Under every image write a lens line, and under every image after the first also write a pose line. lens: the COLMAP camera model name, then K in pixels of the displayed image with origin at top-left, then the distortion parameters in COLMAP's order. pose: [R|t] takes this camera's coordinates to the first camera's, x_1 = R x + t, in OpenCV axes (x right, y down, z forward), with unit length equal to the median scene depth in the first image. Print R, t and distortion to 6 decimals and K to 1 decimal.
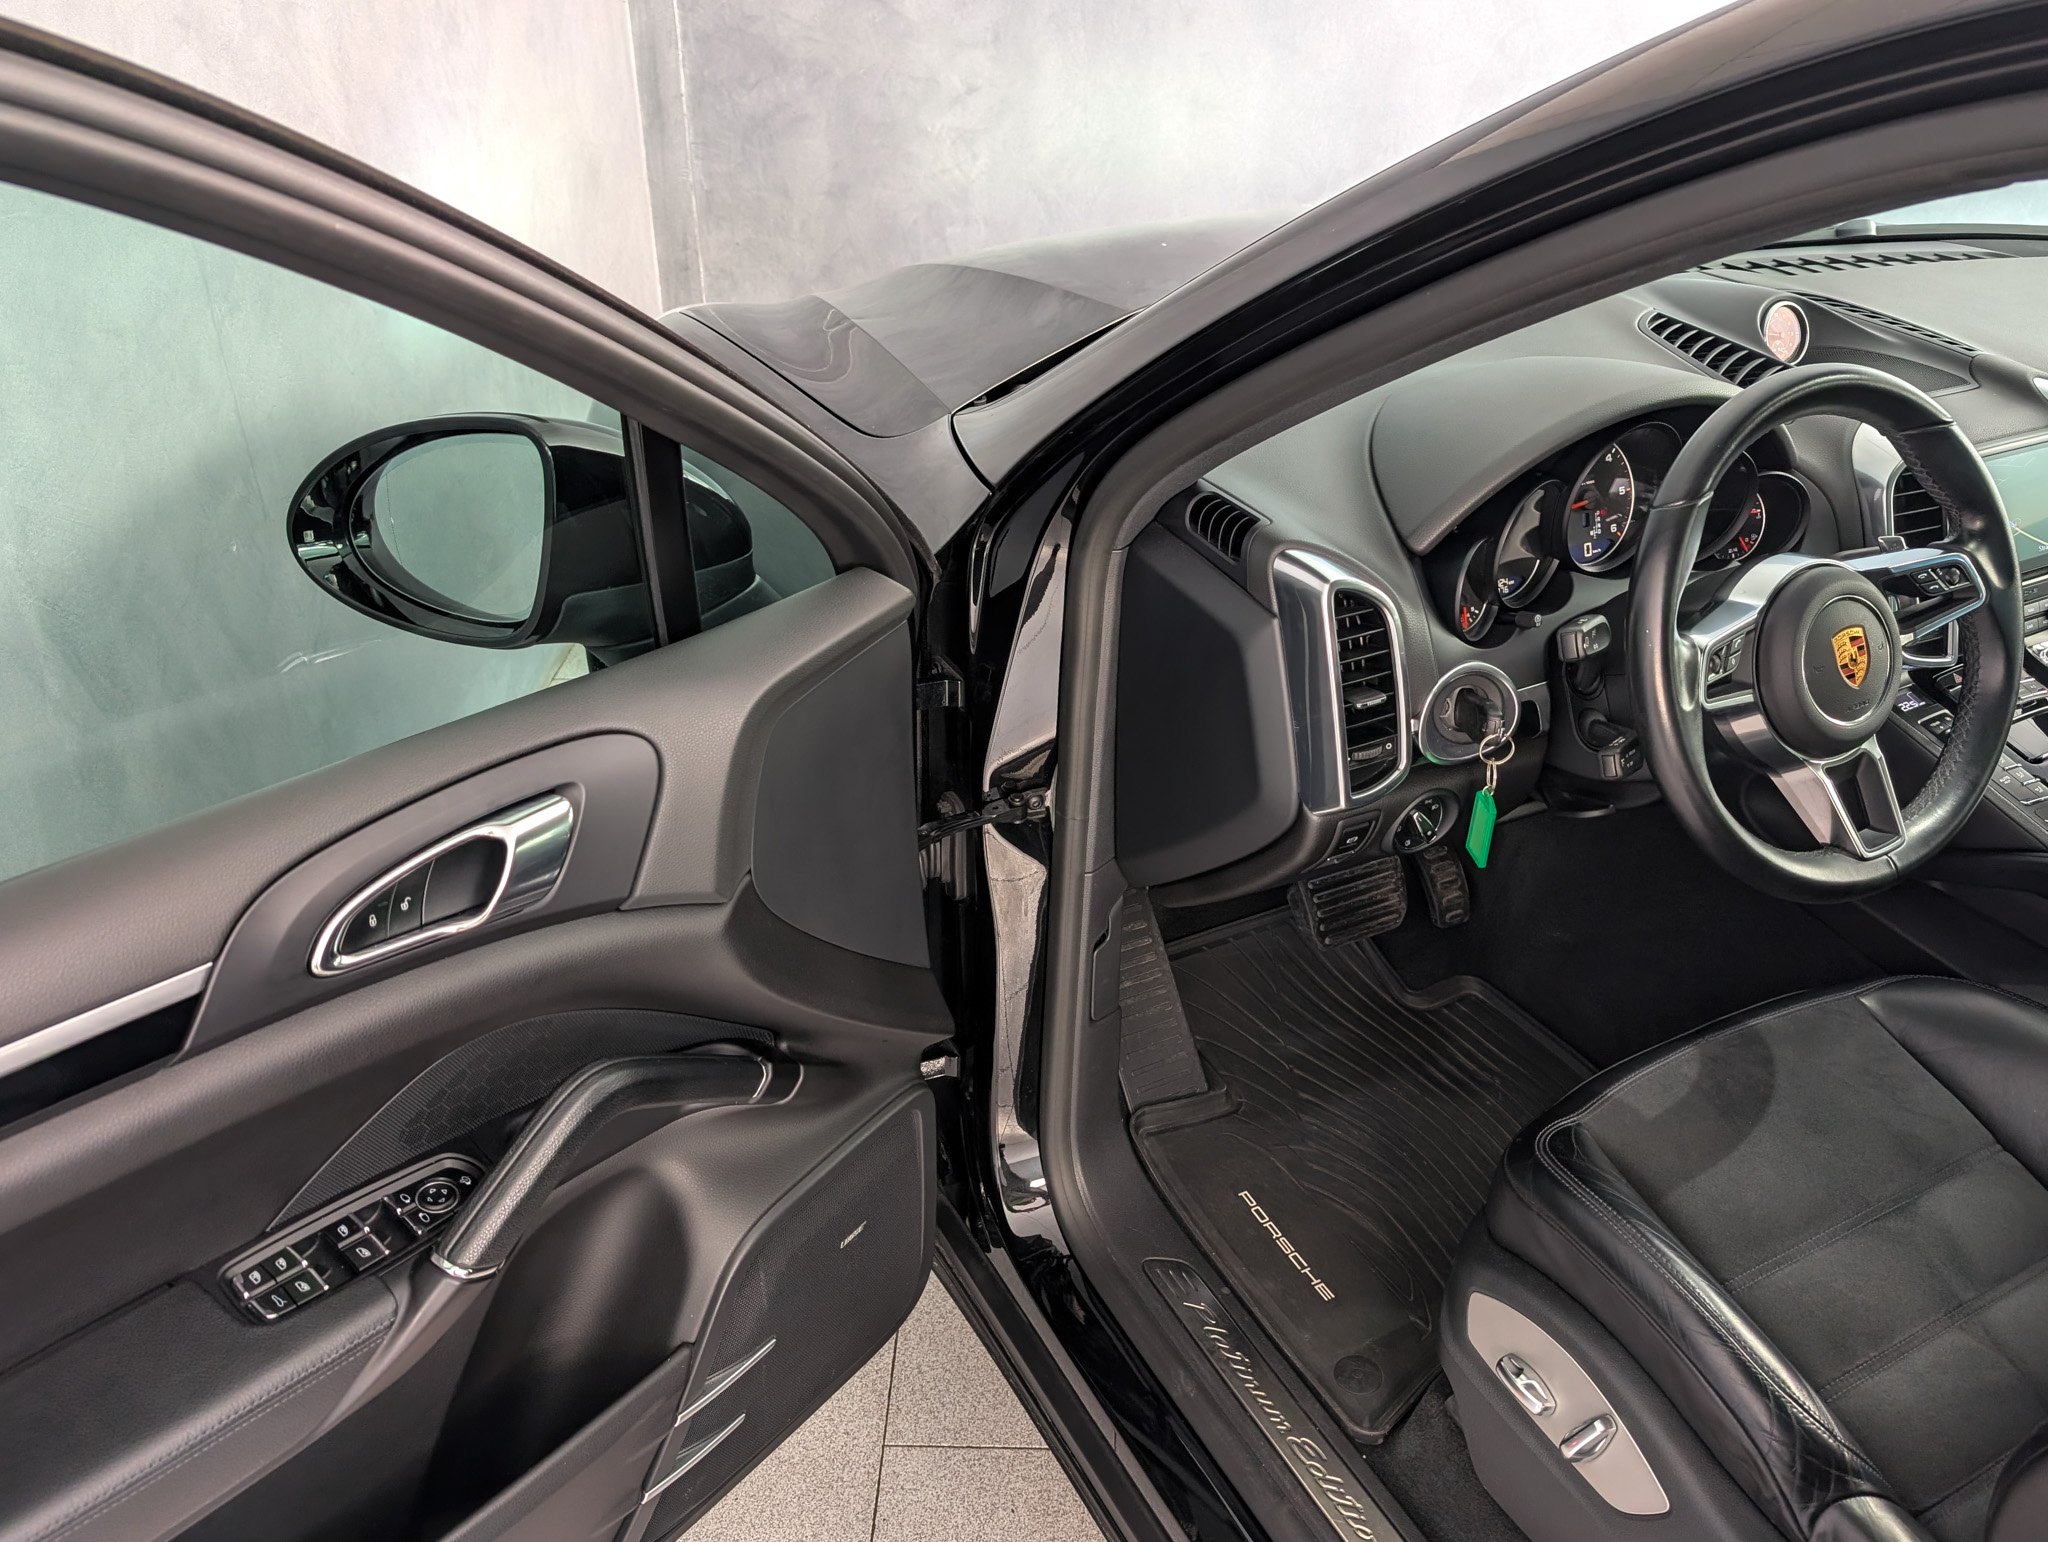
lens RADIAL K [[1575.9, 0, 1055.6], [0, 1575.9, 766.6], [0, 0, 1]] dist [0.001068, -0.004761]
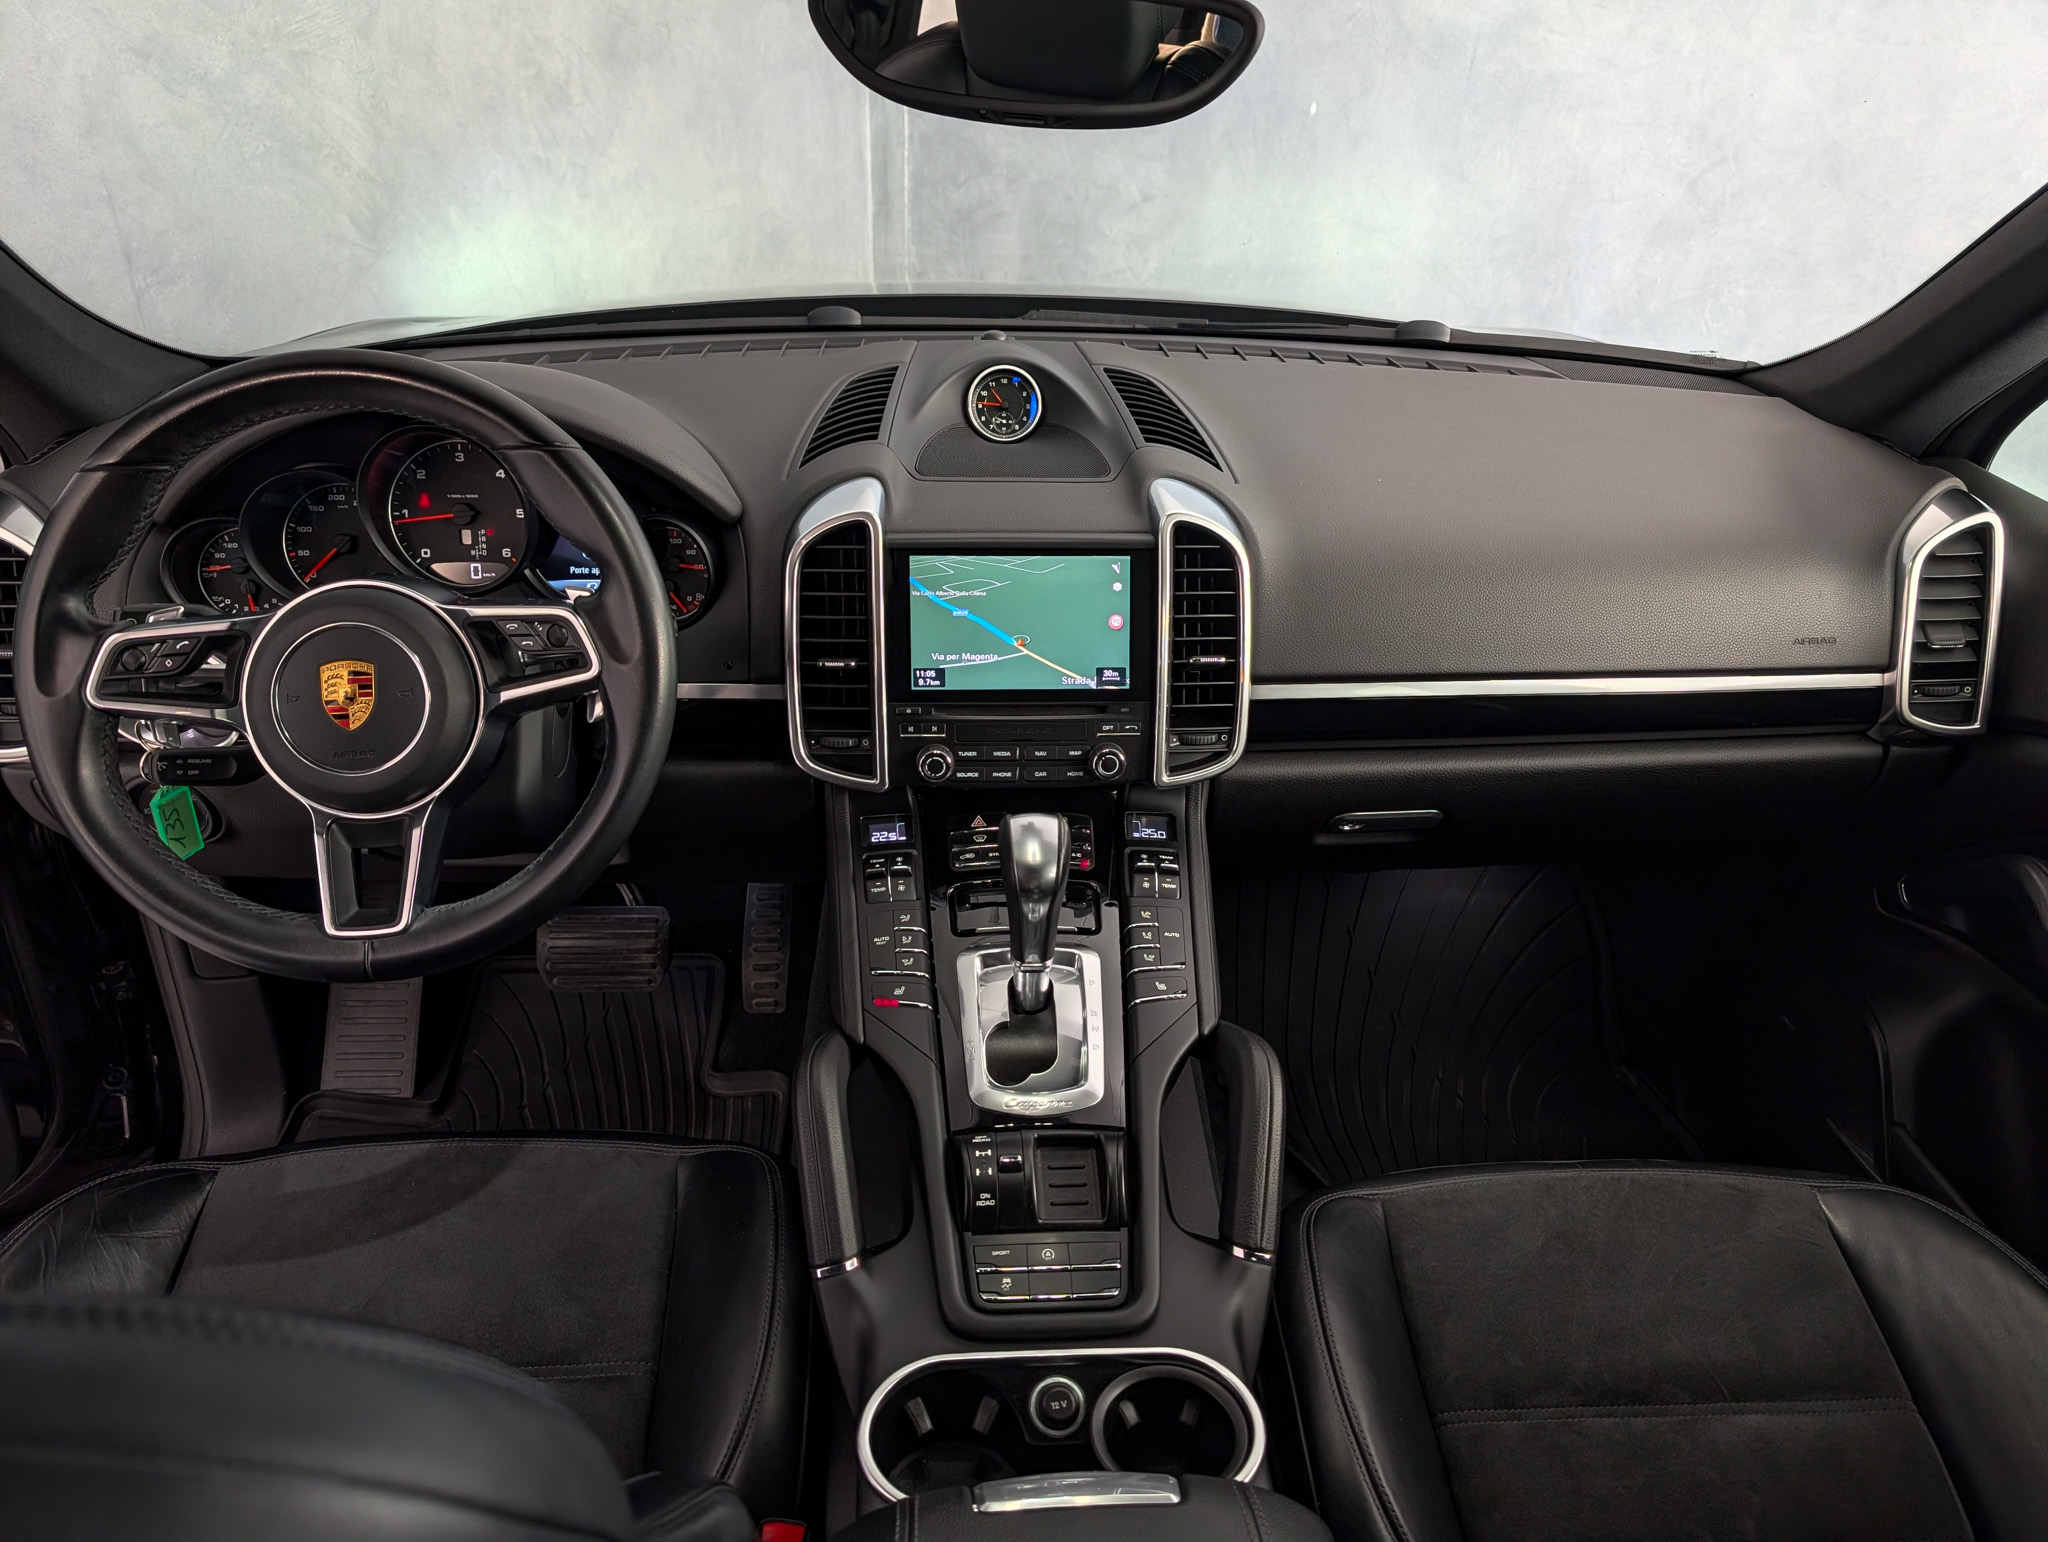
lens RADIAL K [[1466.1, 0, 1034.3], [0, 1466.1, 783.3], [0, 0, 1]] dist [0.034618, -0.040708]
pose [[0.910299, 0.203972, -0.360211, 1.038020], [-0.223790, 0.974541, -0.013706, -0.085486], [0.348245, 0.093088, 0.932770, 0.356110]]
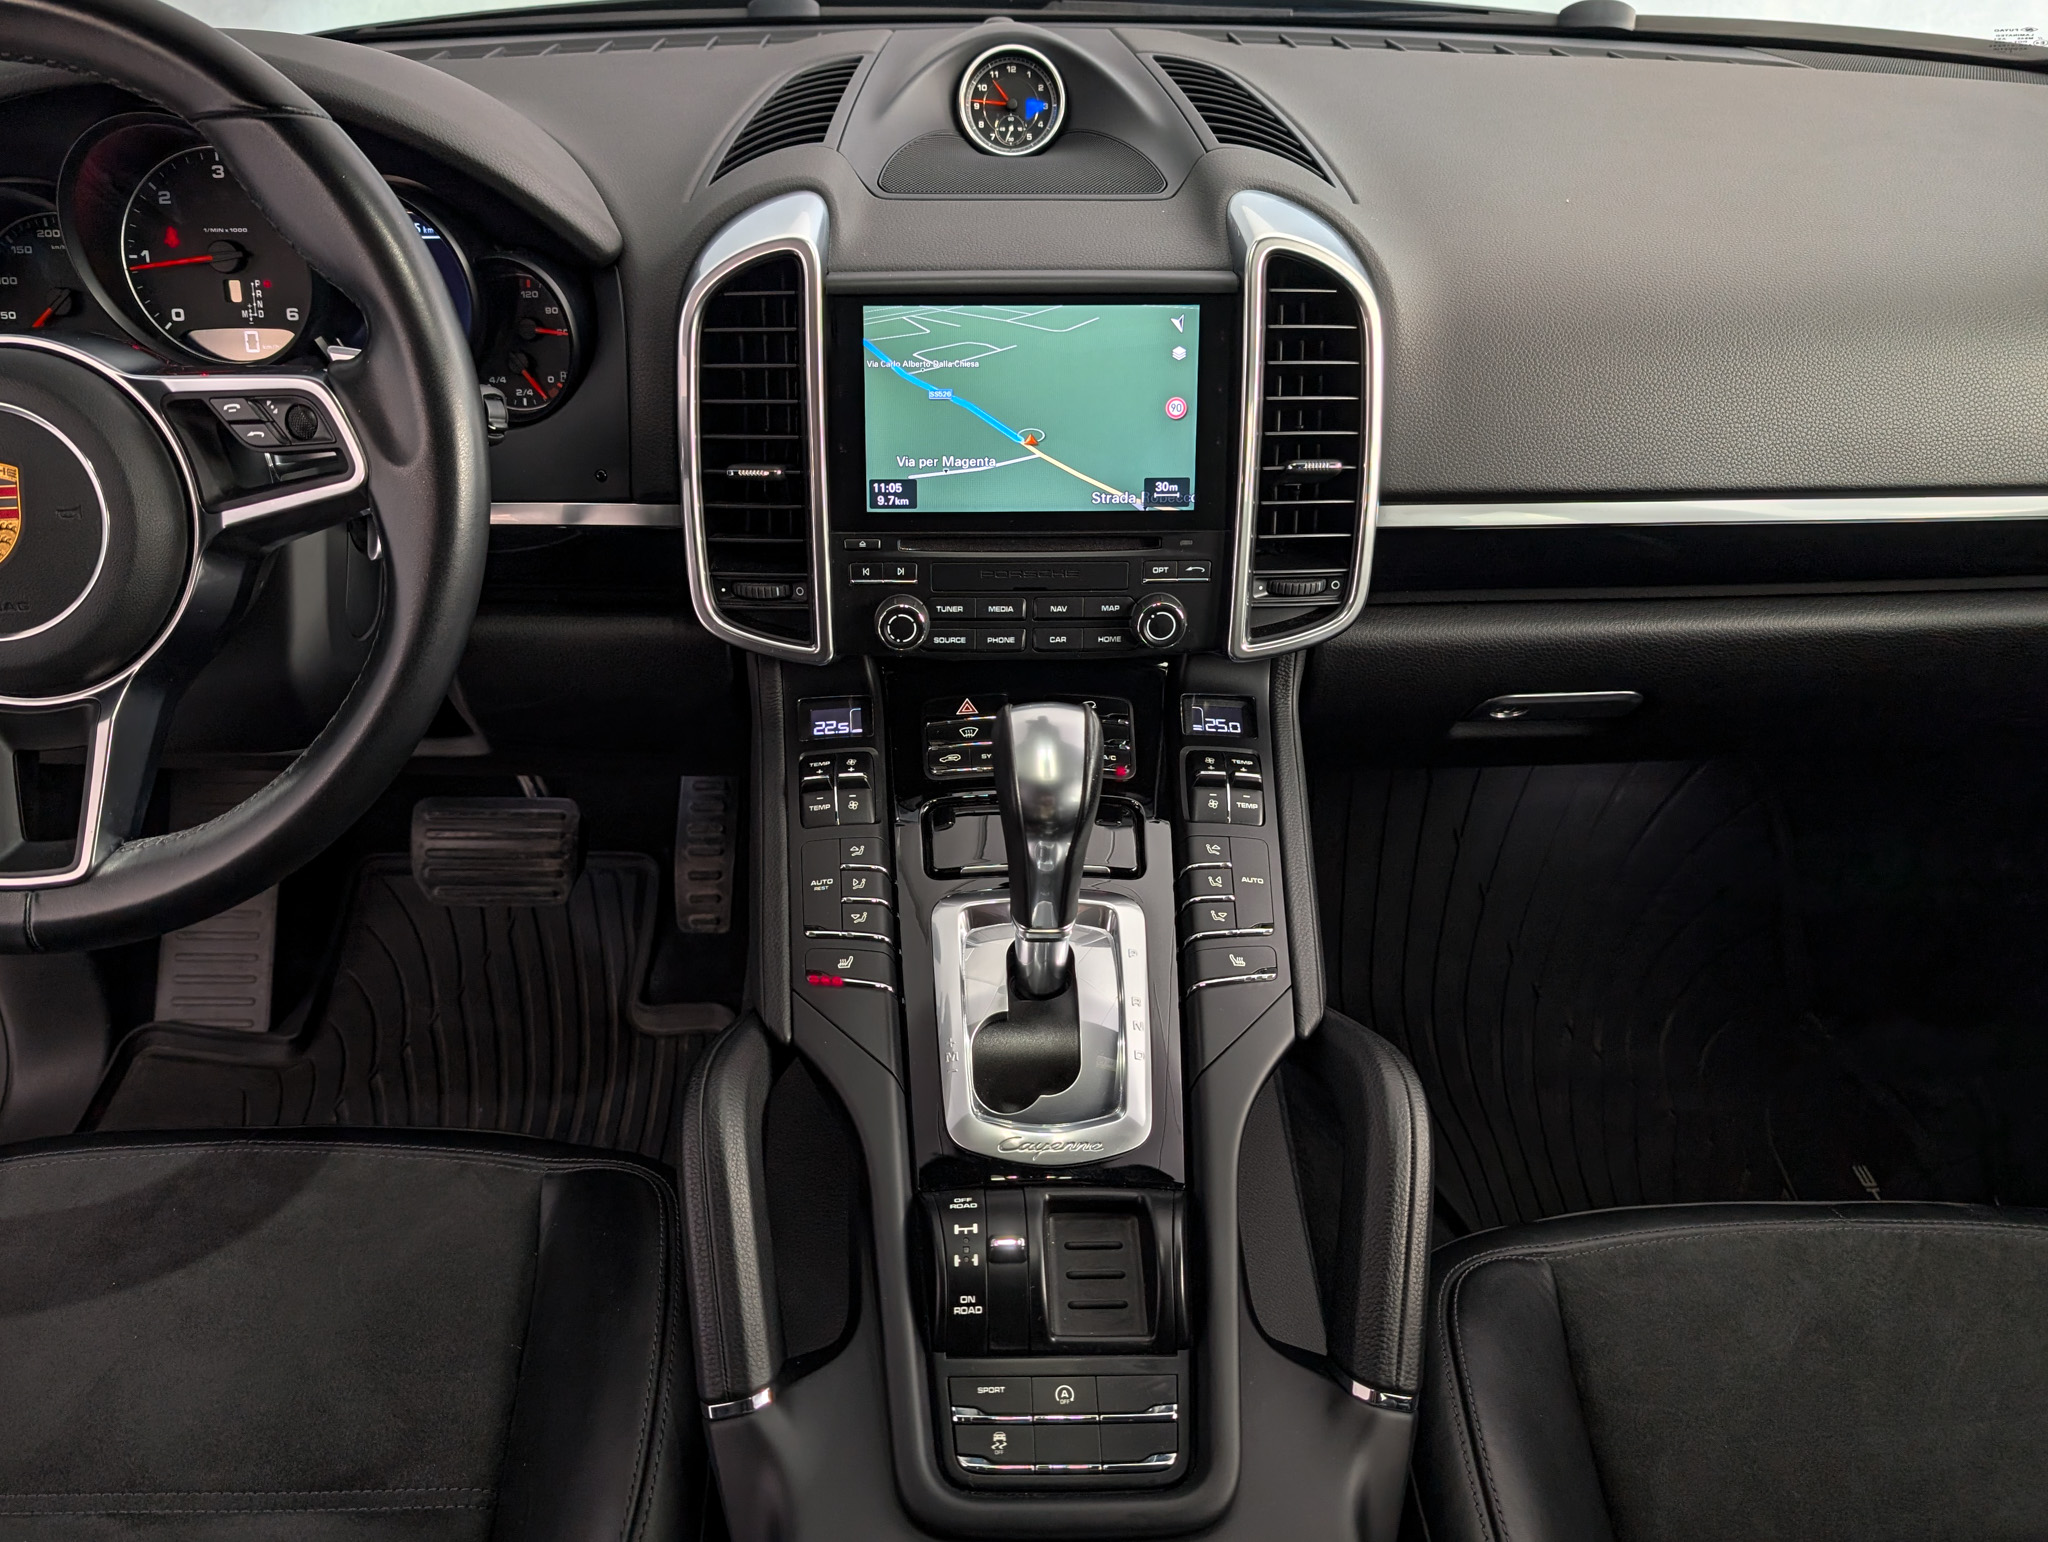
lens RADIAL K [[1519.0, 0, 955.6], [0, 1519.0, 757.6], [0, 0, 1]] dist [0.061910, -0.106940]
pose [[0.886123, 0.242310, -0.395059, 0.941784], [-0.228450, 0.970048, 0.082566, -0.098525], [0.403233, 0.017088, 0.914938, 0.597216]]
